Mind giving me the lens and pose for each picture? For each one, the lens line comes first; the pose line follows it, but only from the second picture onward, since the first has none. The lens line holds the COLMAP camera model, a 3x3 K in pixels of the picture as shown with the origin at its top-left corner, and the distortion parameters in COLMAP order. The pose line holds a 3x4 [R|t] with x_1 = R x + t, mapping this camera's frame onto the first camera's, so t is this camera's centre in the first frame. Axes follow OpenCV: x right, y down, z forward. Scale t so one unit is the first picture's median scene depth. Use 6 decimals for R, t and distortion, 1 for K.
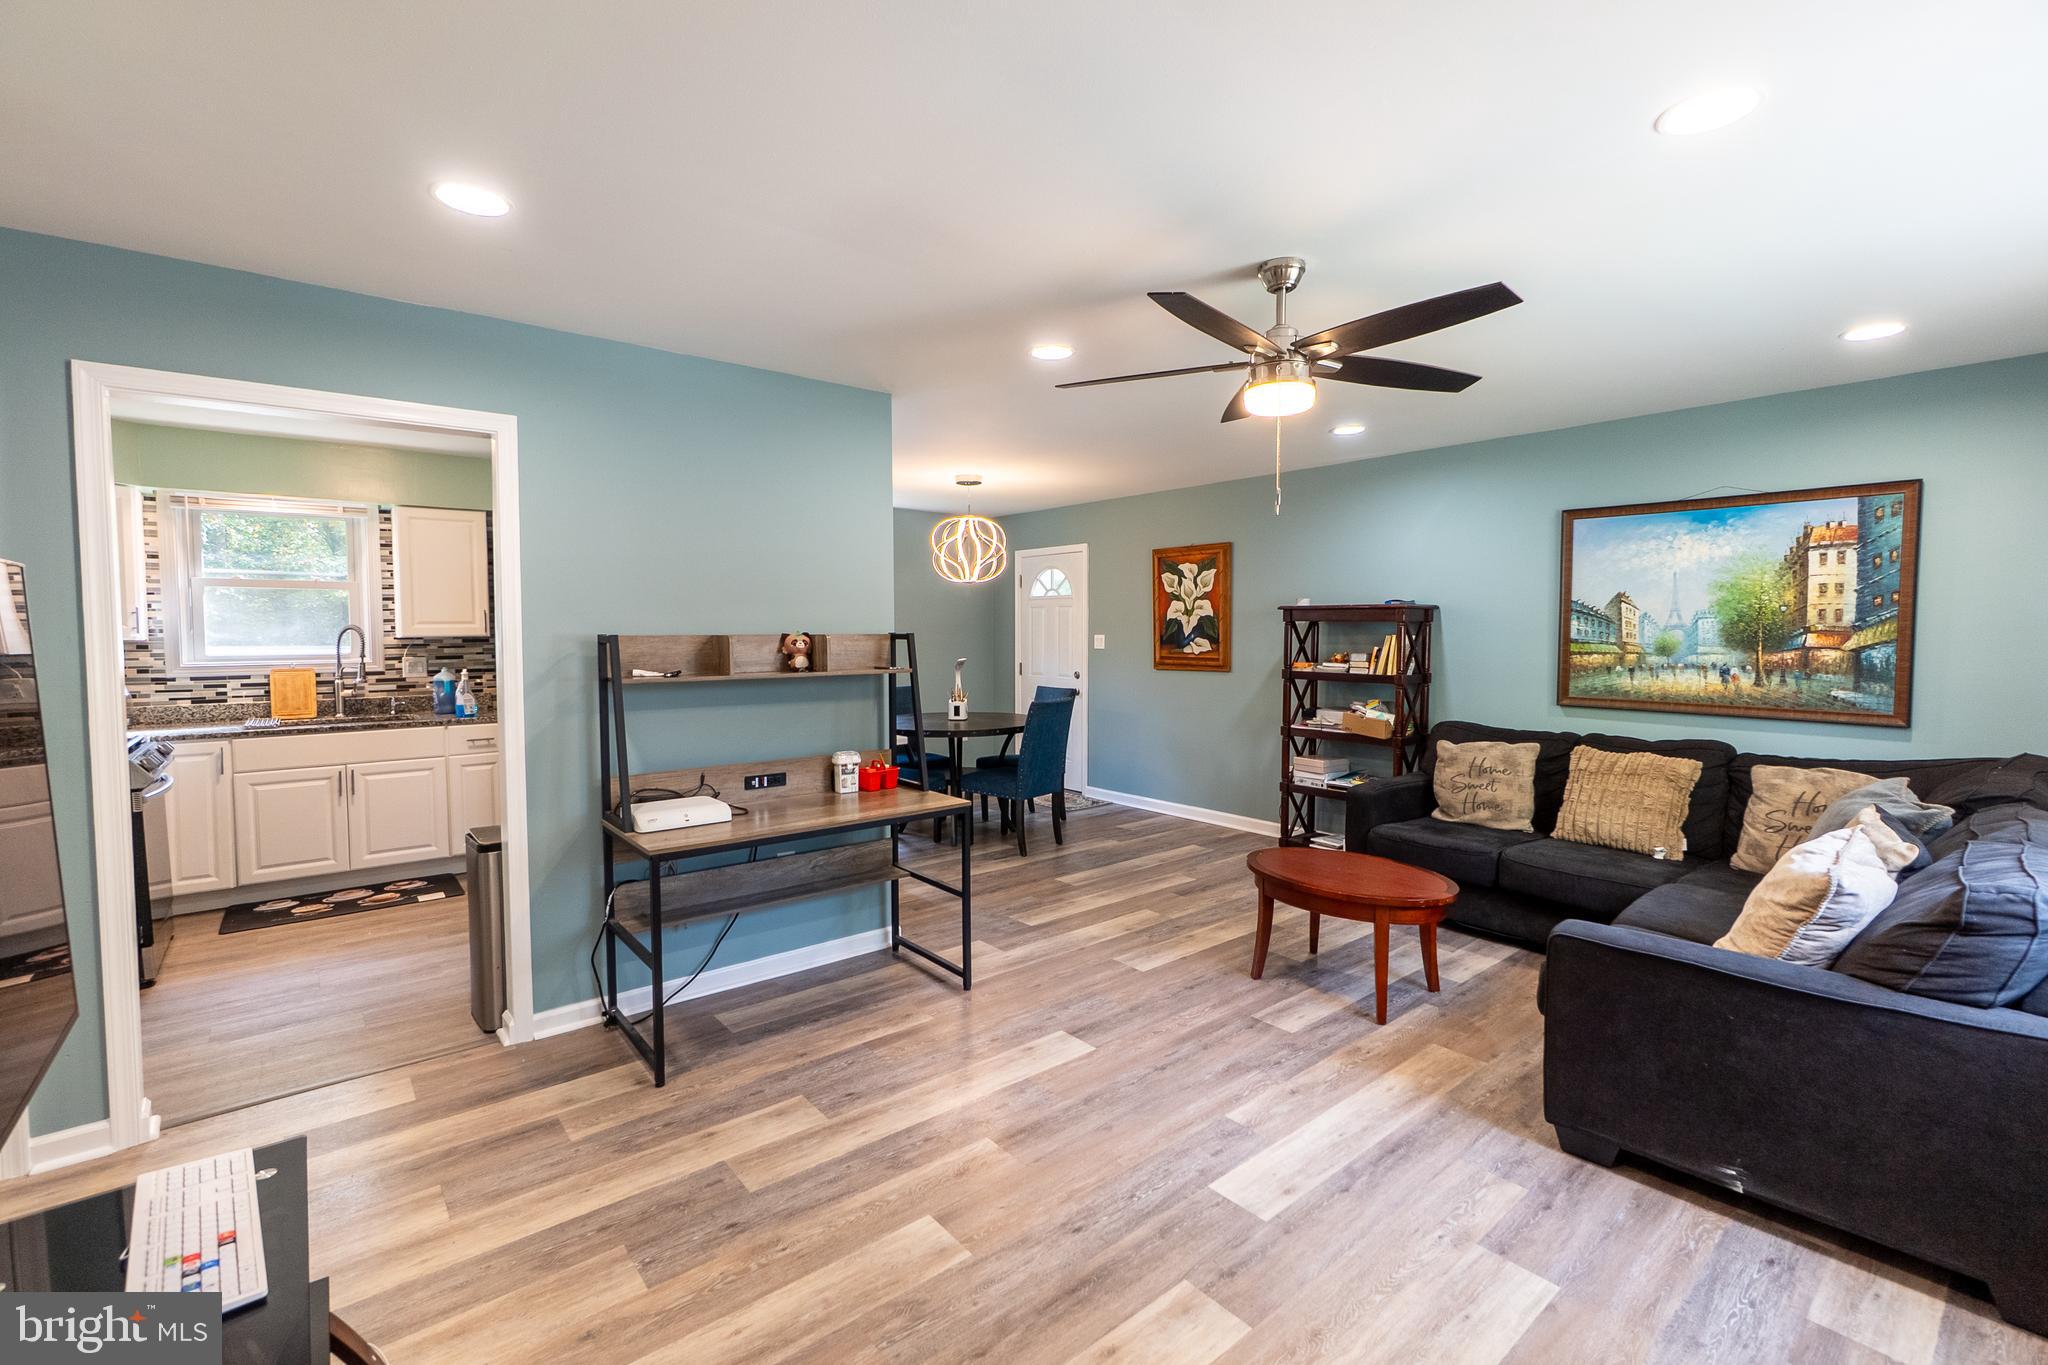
lens RADIAL K [[887.7, 0, 1020.1], [0, 887.7, 672.7], [0, 0, 1]] dist [-0.003211, 0.000577]
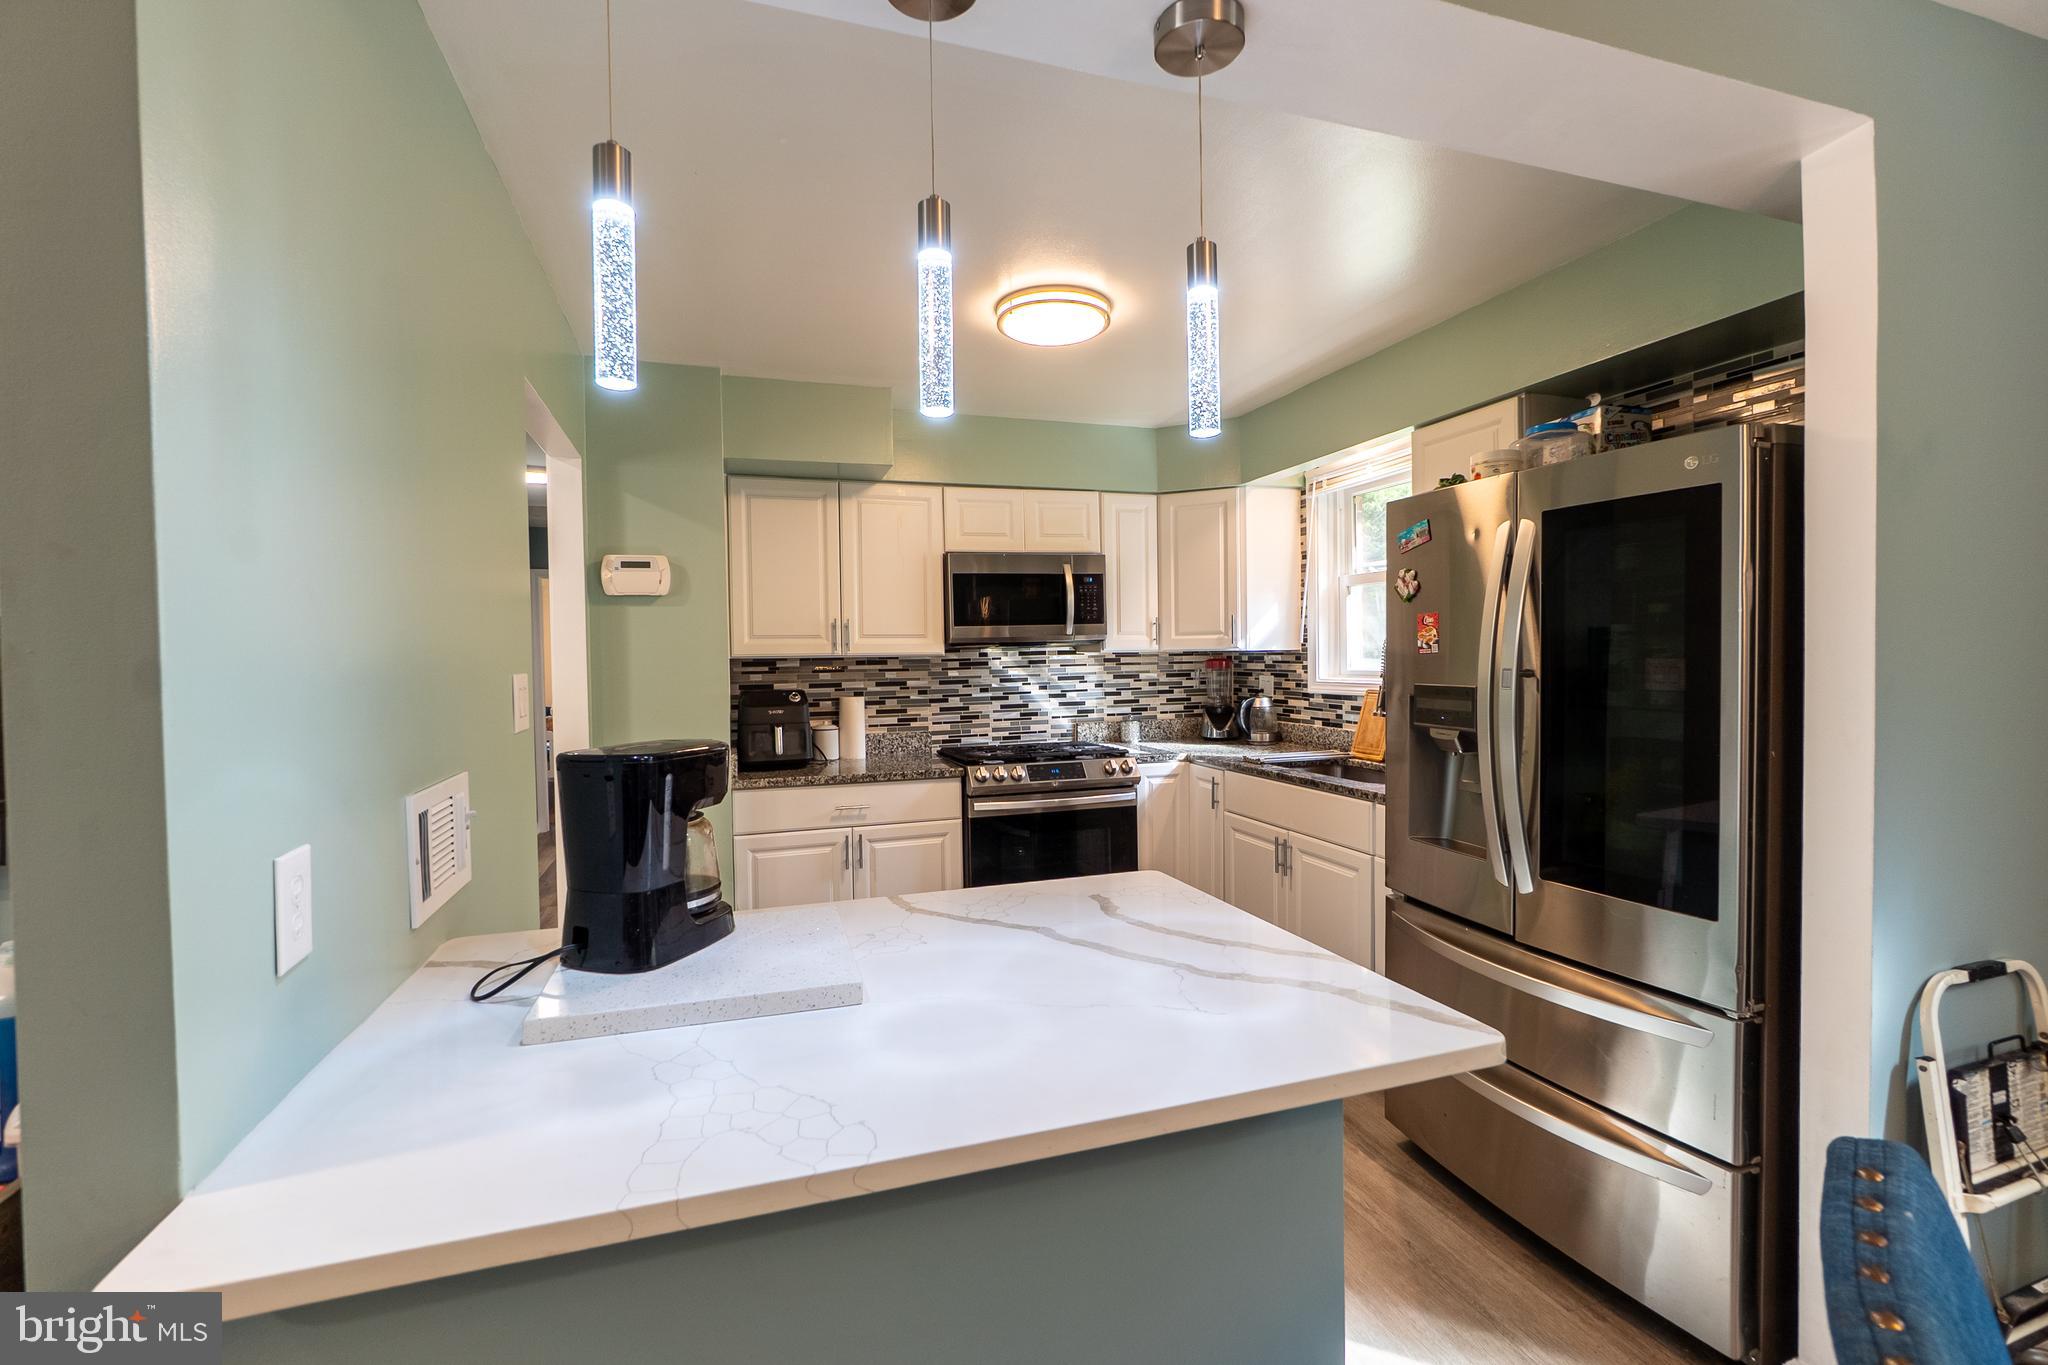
lens RADIAL K [[887.7, 0, 1020.1], [0, 887.7, 672.7], [0, 0, 1]] dist [-0.003211, 0.000577]
pose [[-0.357235, 0.027351, -0.933614, -0.039904], [-0.031775, 0.998637, 0.041414, -0.045244], [0.933474, 0.044460, -0.355879, 1.122646]]
